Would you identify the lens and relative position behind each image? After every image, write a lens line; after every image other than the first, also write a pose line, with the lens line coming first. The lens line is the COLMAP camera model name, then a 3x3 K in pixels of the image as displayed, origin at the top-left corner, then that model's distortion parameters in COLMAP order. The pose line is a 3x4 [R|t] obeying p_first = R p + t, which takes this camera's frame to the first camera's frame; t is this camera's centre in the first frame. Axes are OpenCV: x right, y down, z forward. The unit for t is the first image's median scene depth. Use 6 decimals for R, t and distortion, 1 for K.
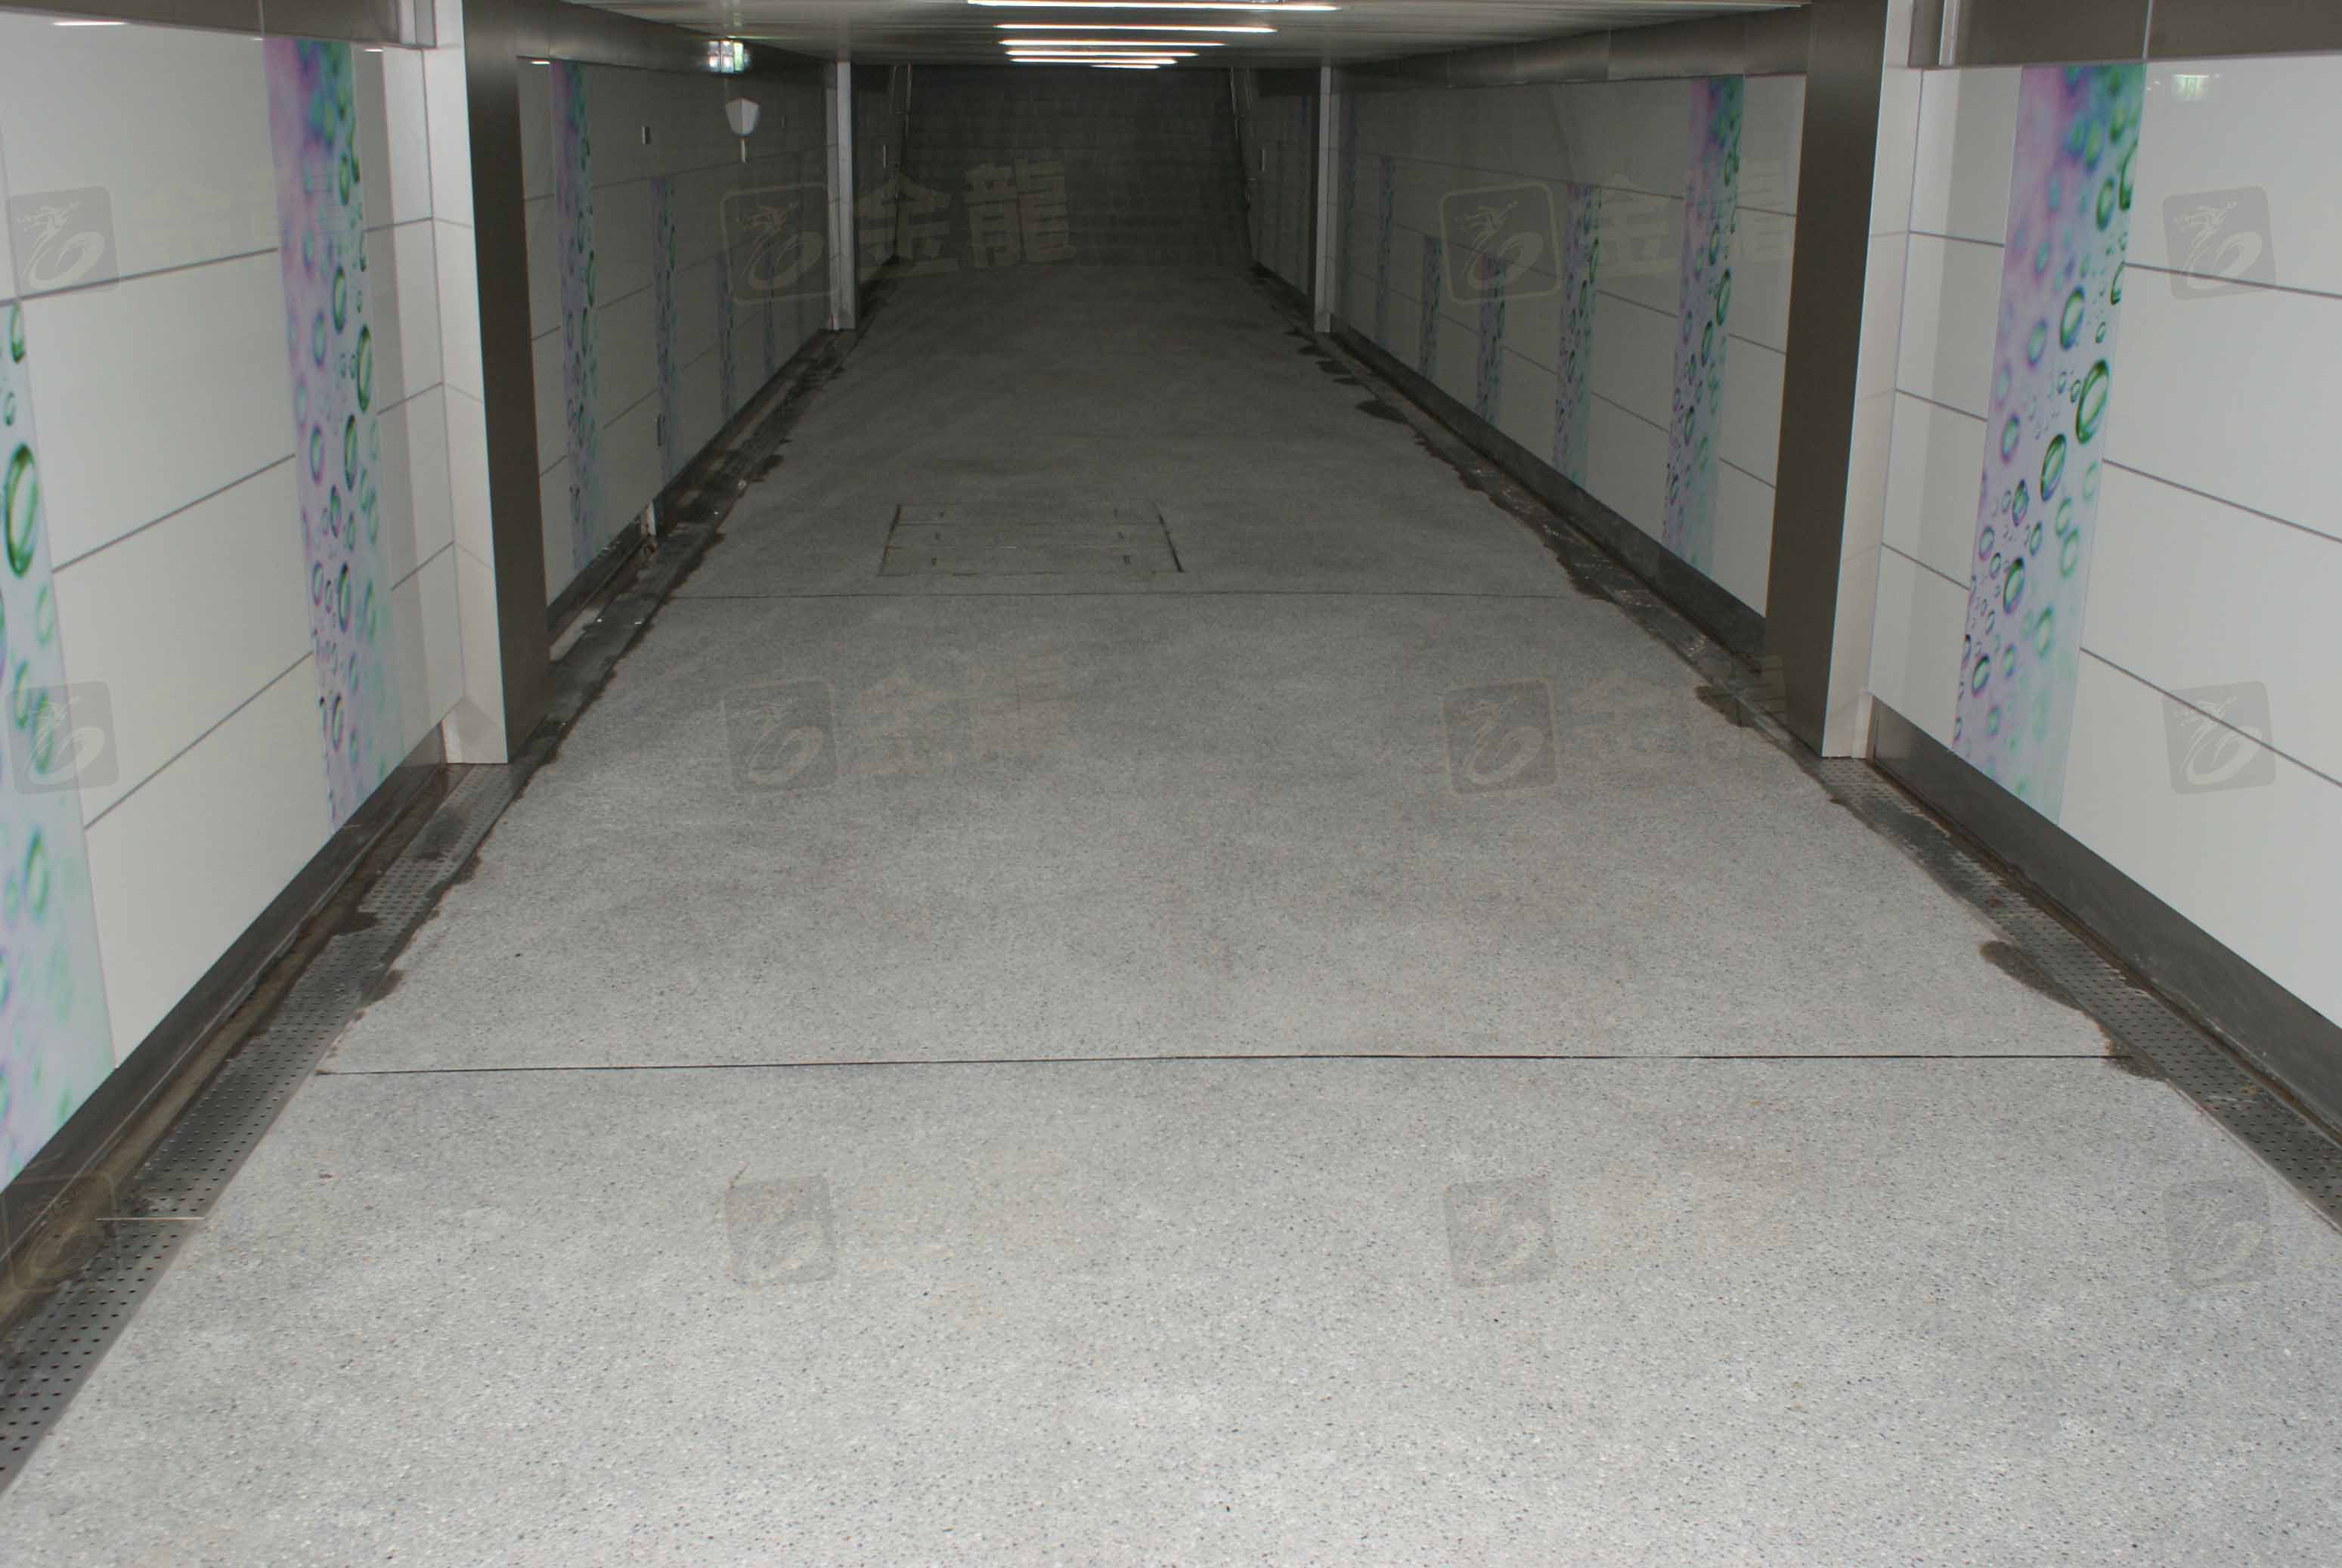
lens RADIAL K [[2276.1, 0, 1174.4], [0, 2276.1, 745.4], [0, 0, 1]] dist [-0.151510, 0.175573]
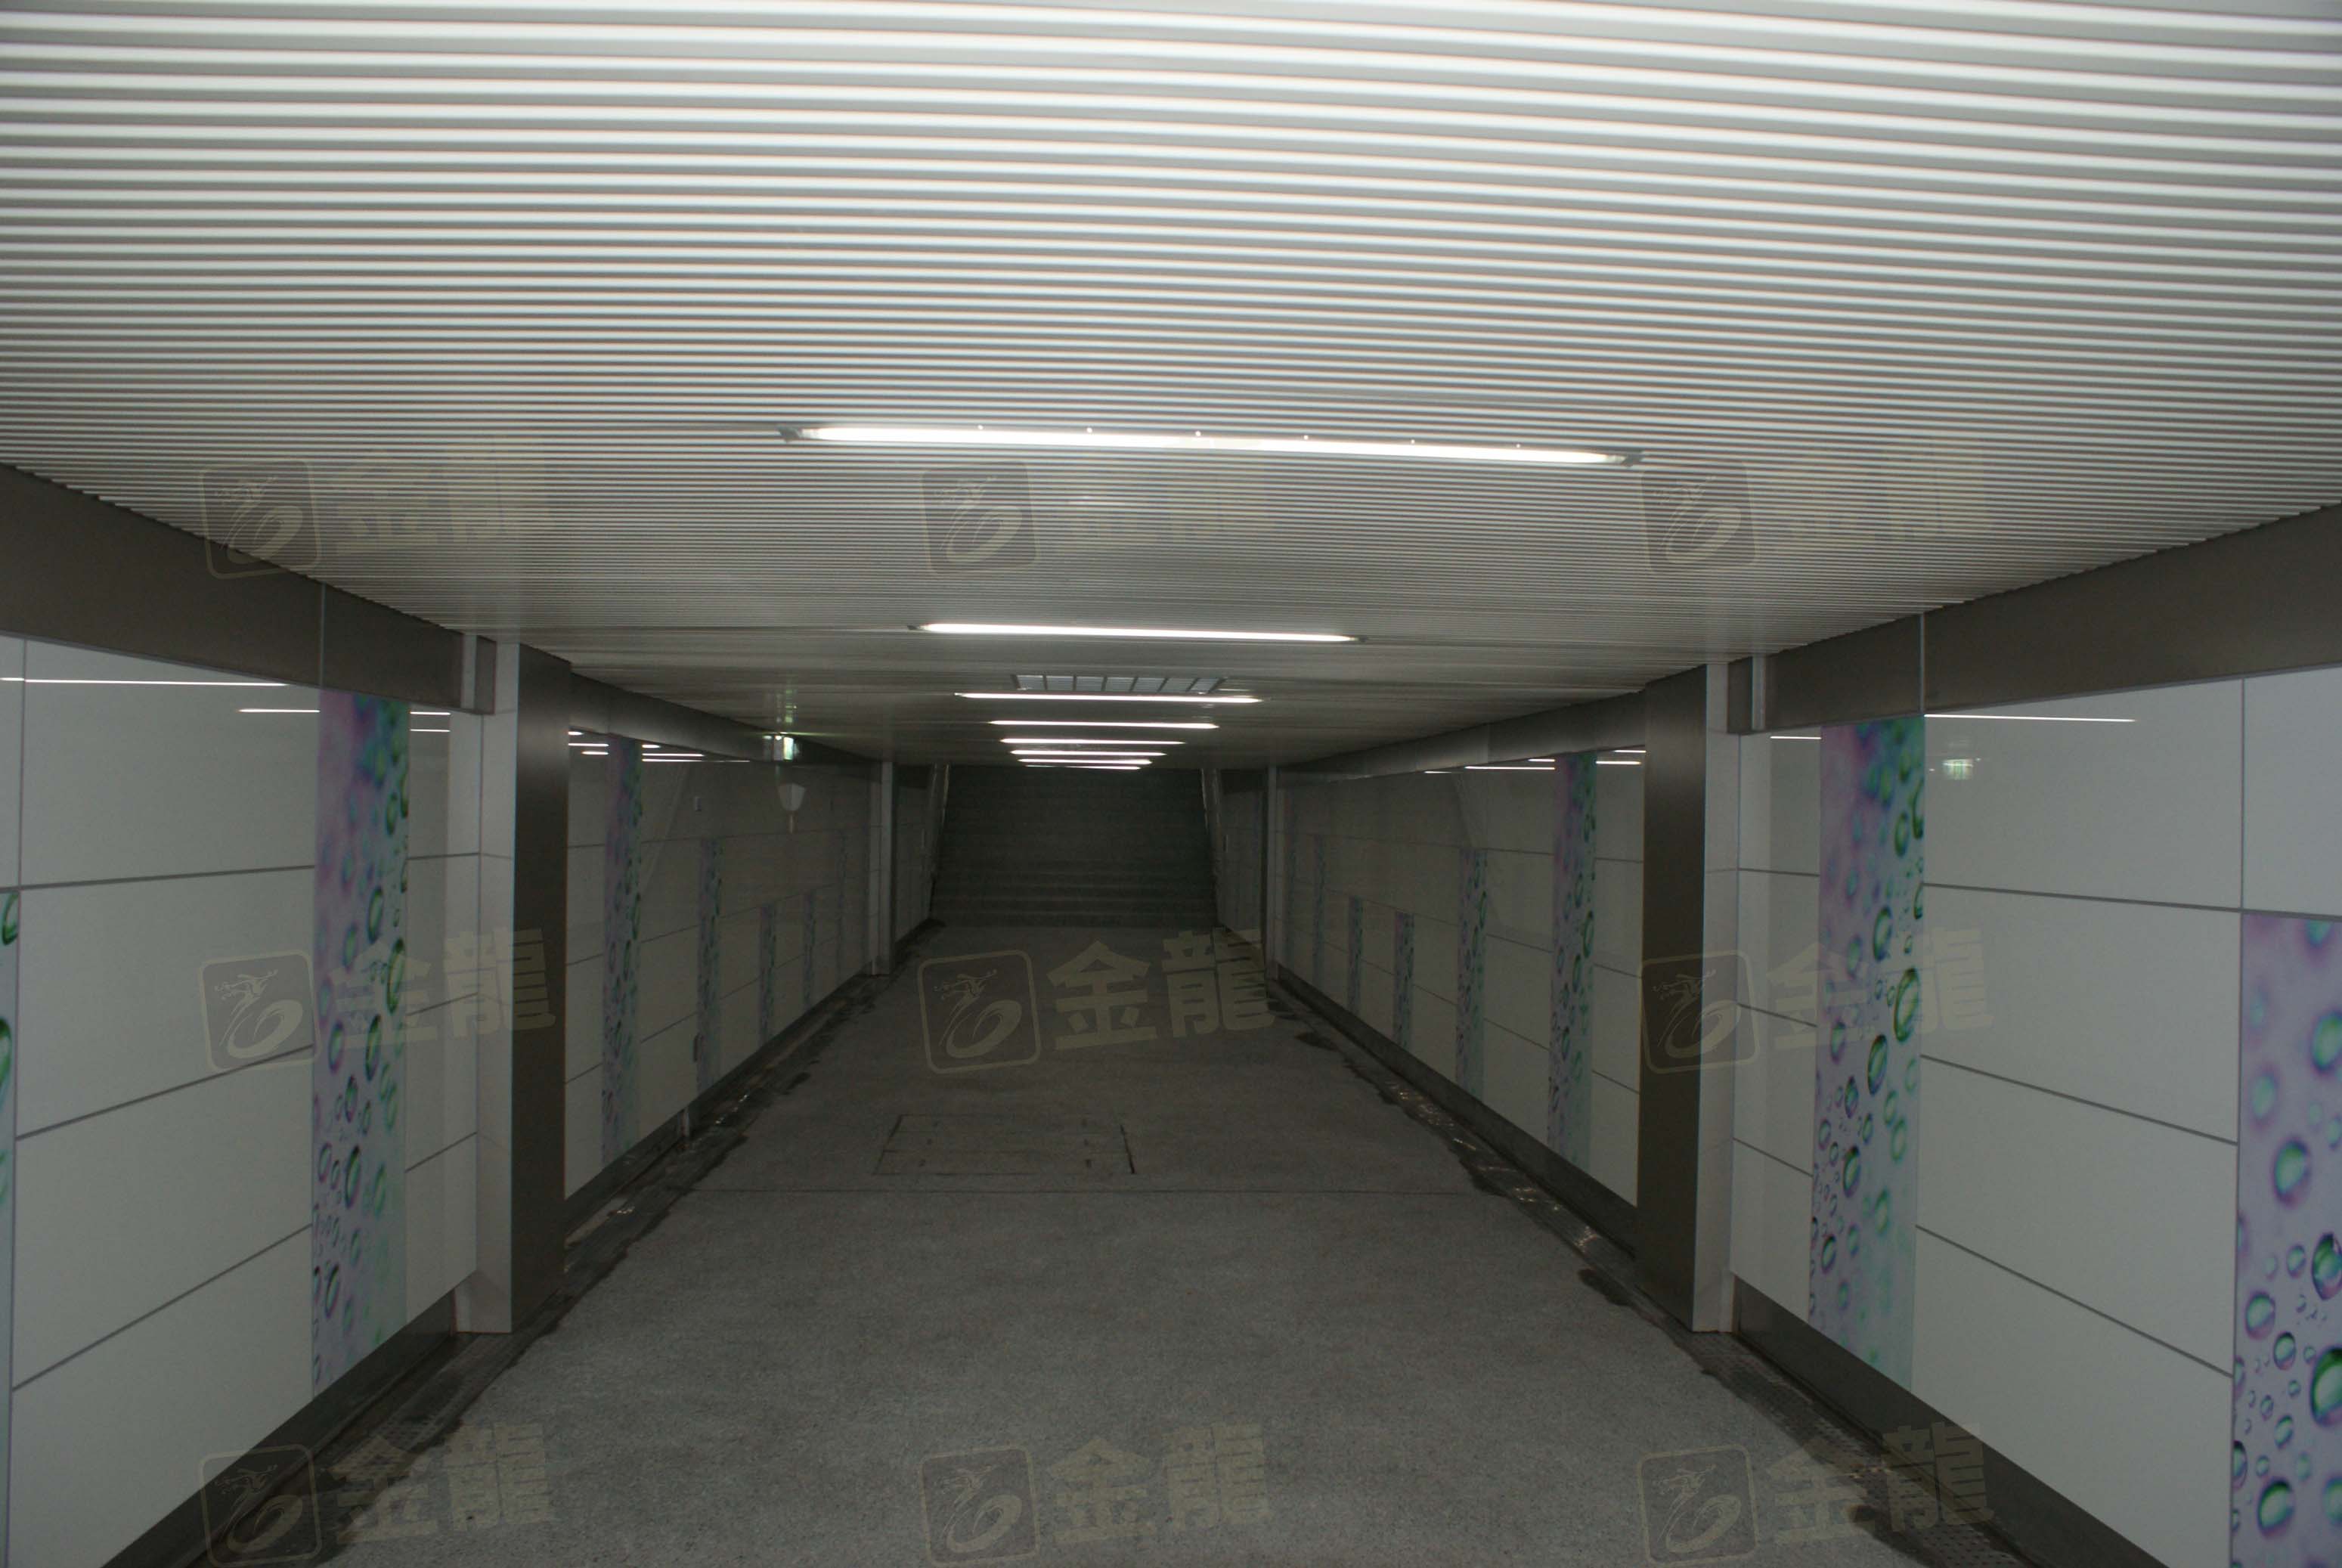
lens RADIAL K [[1825.6, 0, 1171.0], [0, 1825.6, 784.0], [0, 0, 1]] dist [-0.151983, 0.124806]
pose [[0.999999, 0.001213, 0.000110, 0.032446], [-0.001130, 0.957612, -0.288060, 0.000011], [-0.000454, 0.288059, 0.957612, 0.085006]]
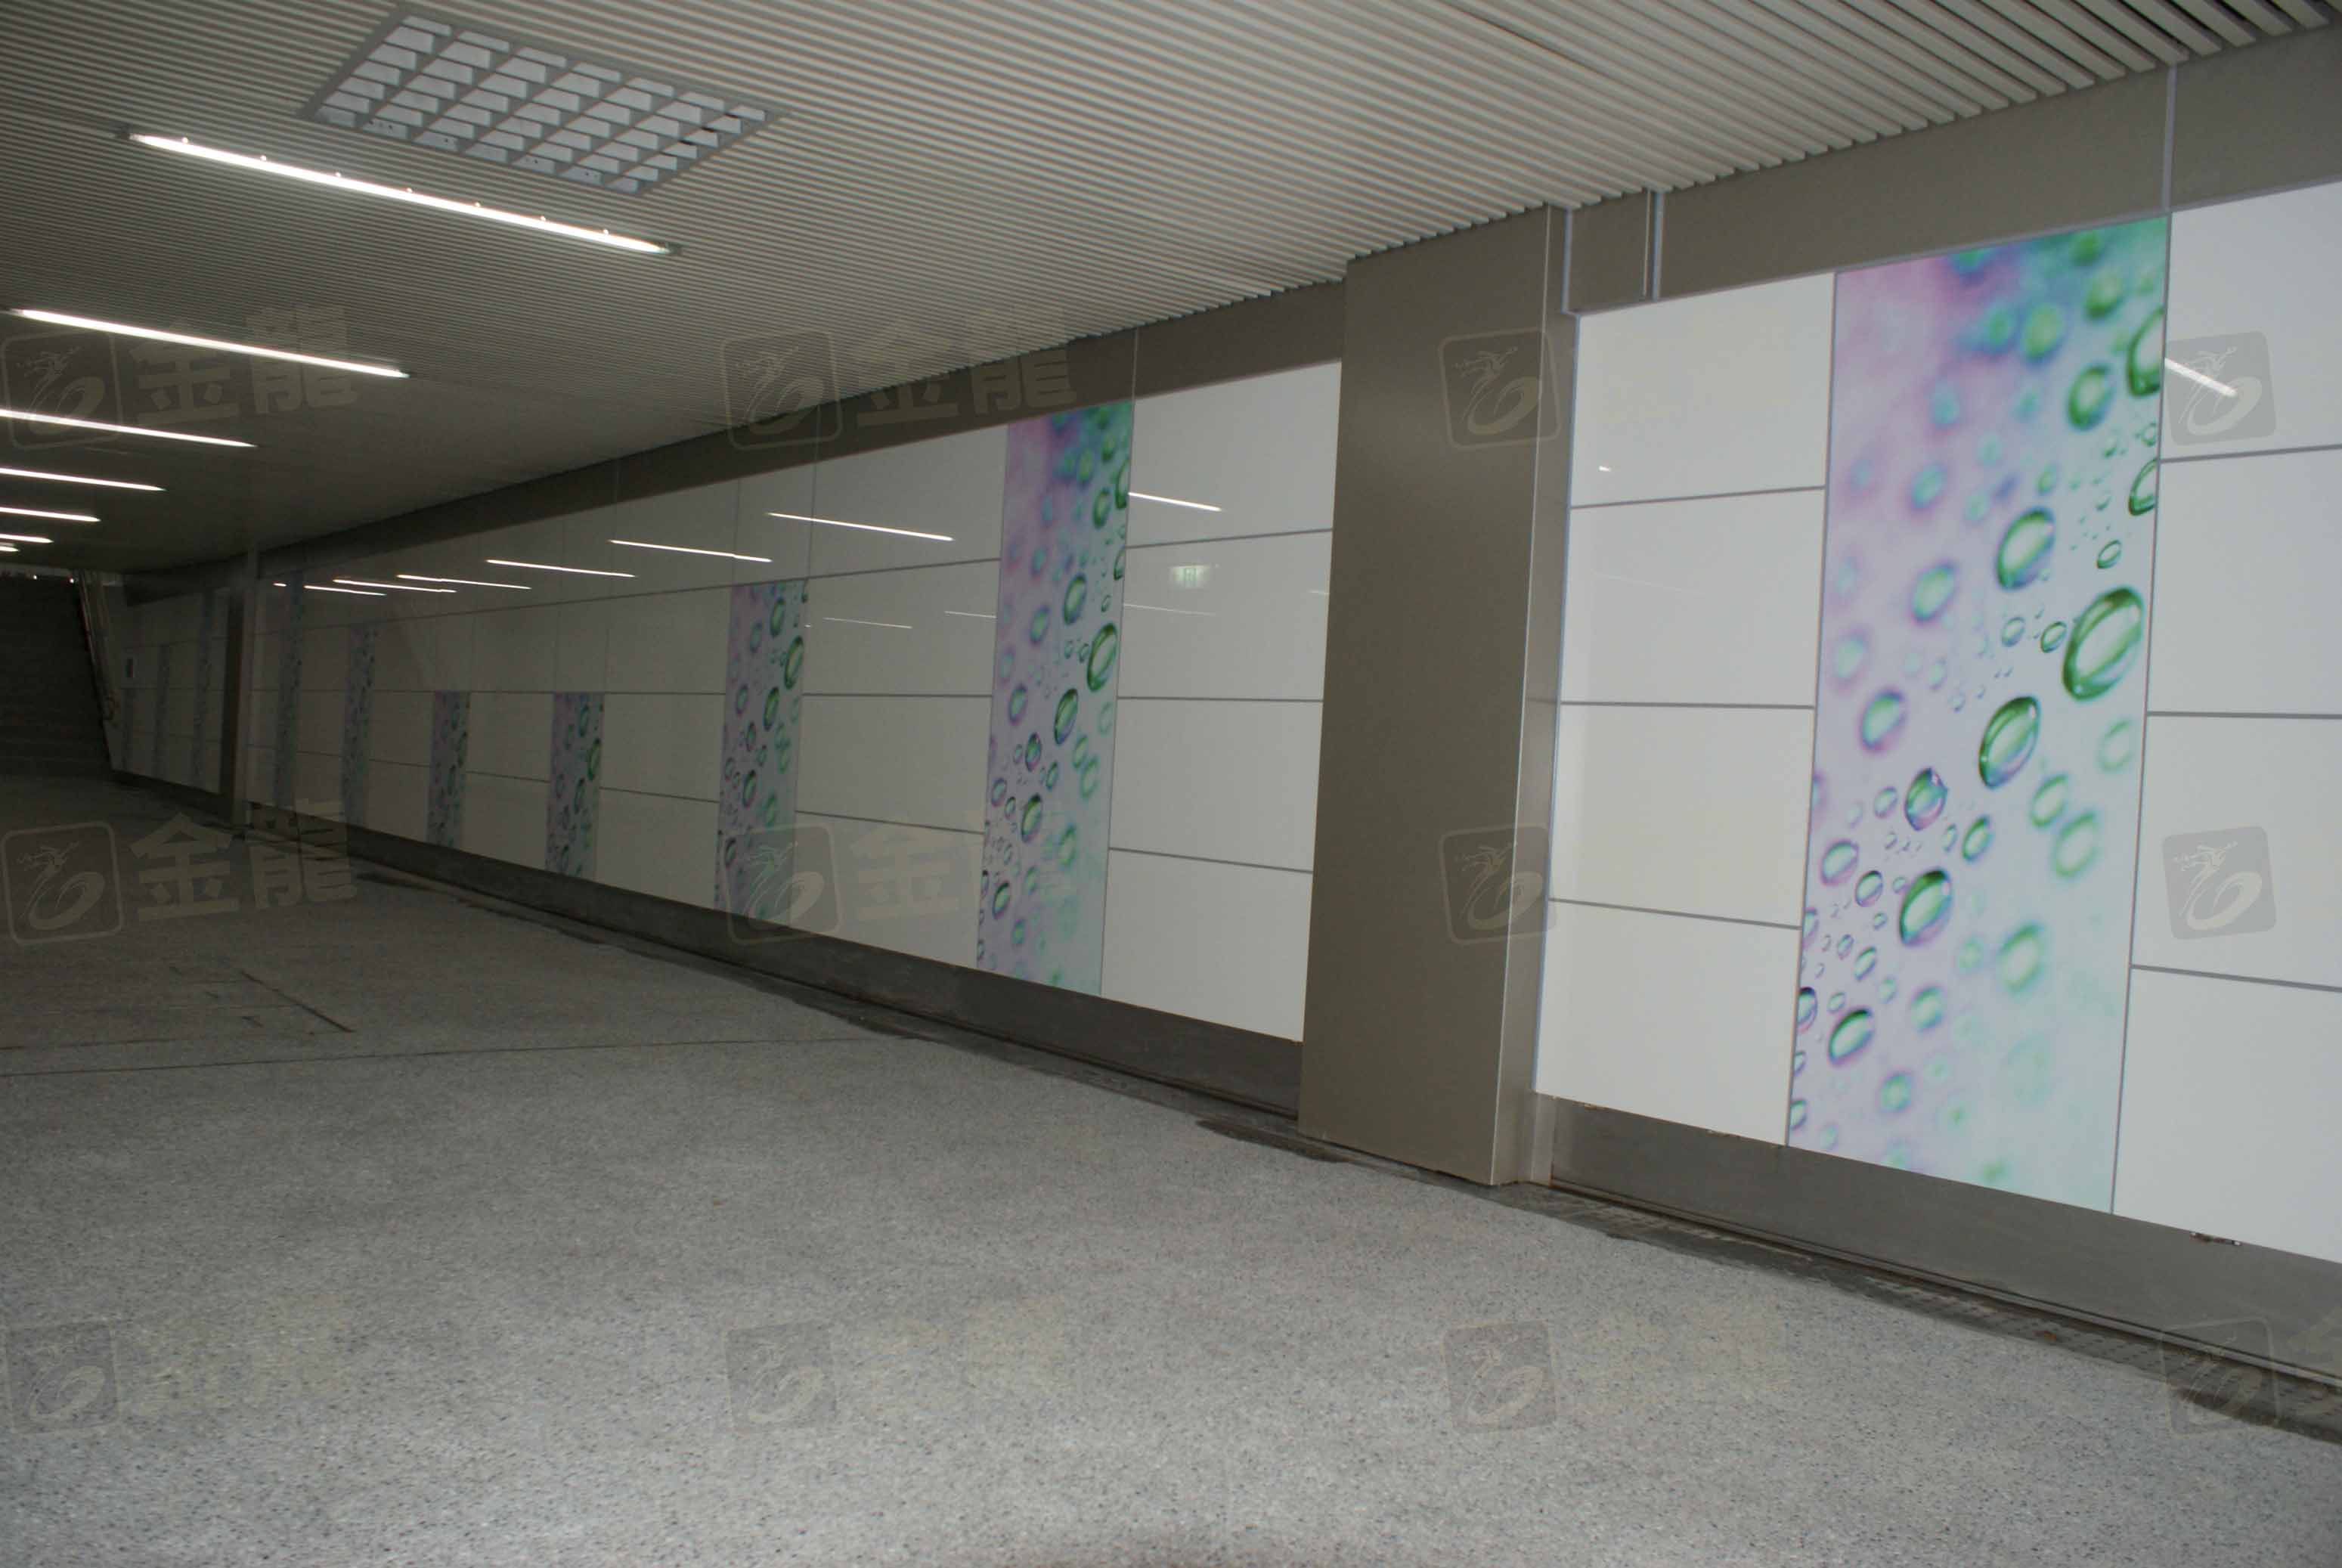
lens RADIAL K [[1825.6, 0, 1171.0], [0, 1825.6, 784.0], [0, 0, 1]] dist [-0.151983, 0.124806]
pose [[0.806031, 0.034164, 0.590887, -0.182215], [0.110282, 0.972181, -0.206646, -0.014703], [-0.581509, 0.231727, 0.779840, 0.638394]]
